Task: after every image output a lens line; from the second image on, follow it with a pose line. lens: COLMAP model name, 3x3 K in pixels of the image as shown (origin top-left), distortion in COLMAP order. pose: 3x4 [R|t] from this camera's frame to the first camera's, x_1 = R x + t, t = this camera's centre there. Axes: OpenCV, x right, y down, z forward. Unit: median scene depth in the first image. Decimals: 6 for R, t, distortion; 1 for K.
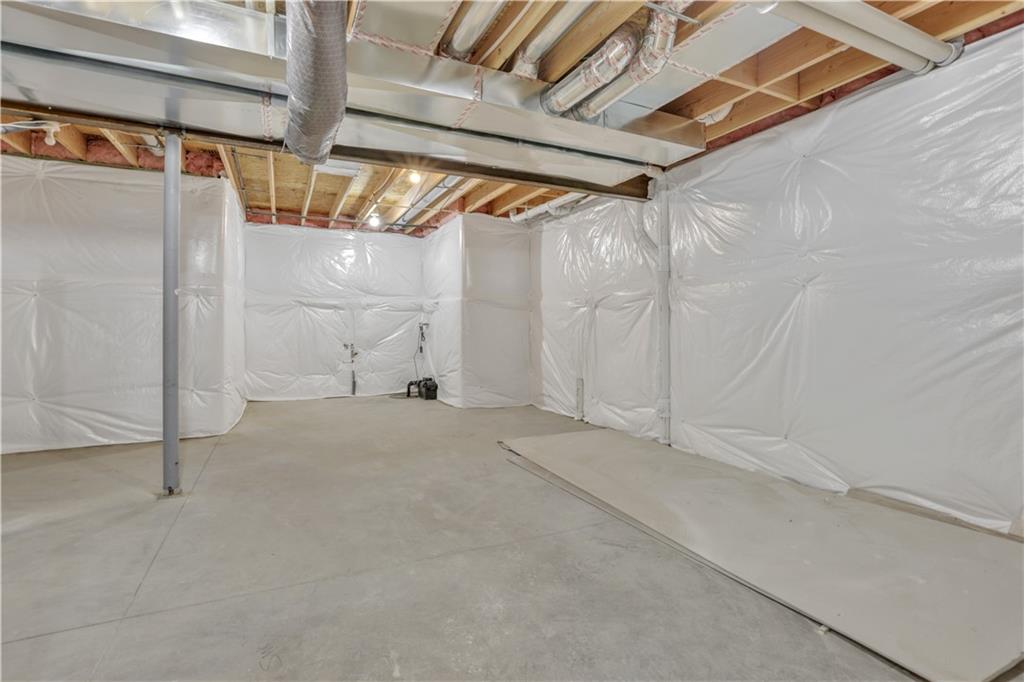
lens RADIAL K [[483.9, 0, 507.7], [0, 483.9, 315.8], [0, 0, 1]] dist [-0.048477, 0.000322]
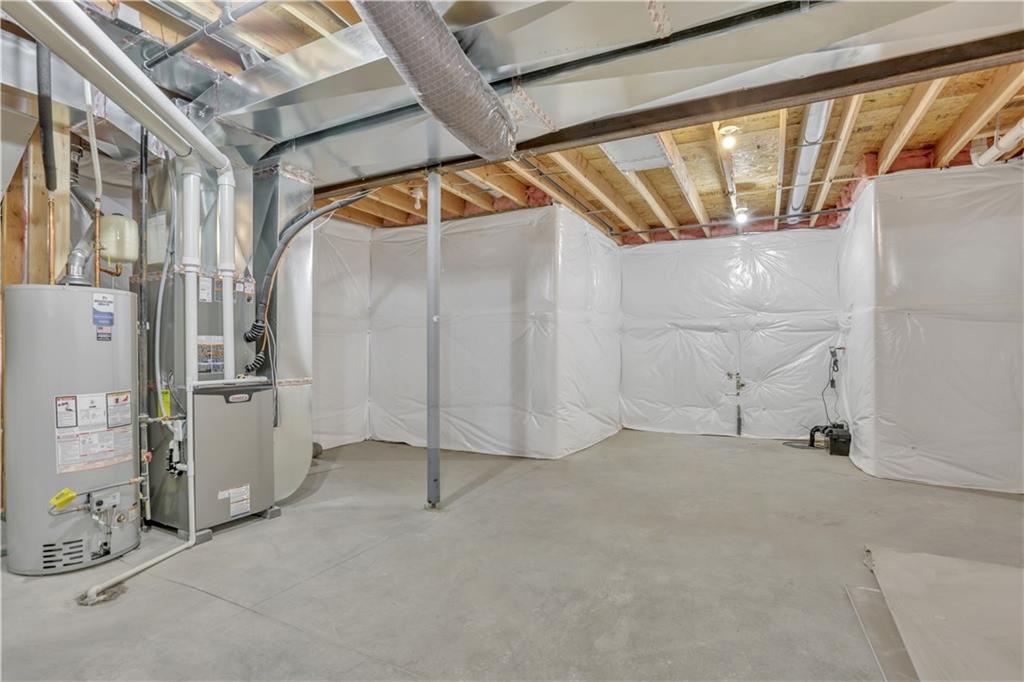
lens RADIAL K [[494.7, 0, 510.3], [0, 494.7, 345.6], [0, 0, 1]] dist [-0.031683, 0.001041]
pose [[0.600458, -0.011206, -0.799578, 0.126240], [0.018469, 0.999829, -0.000143, 0.005584], [0.799443, -0.014682, 0.600563, 0.204004]]
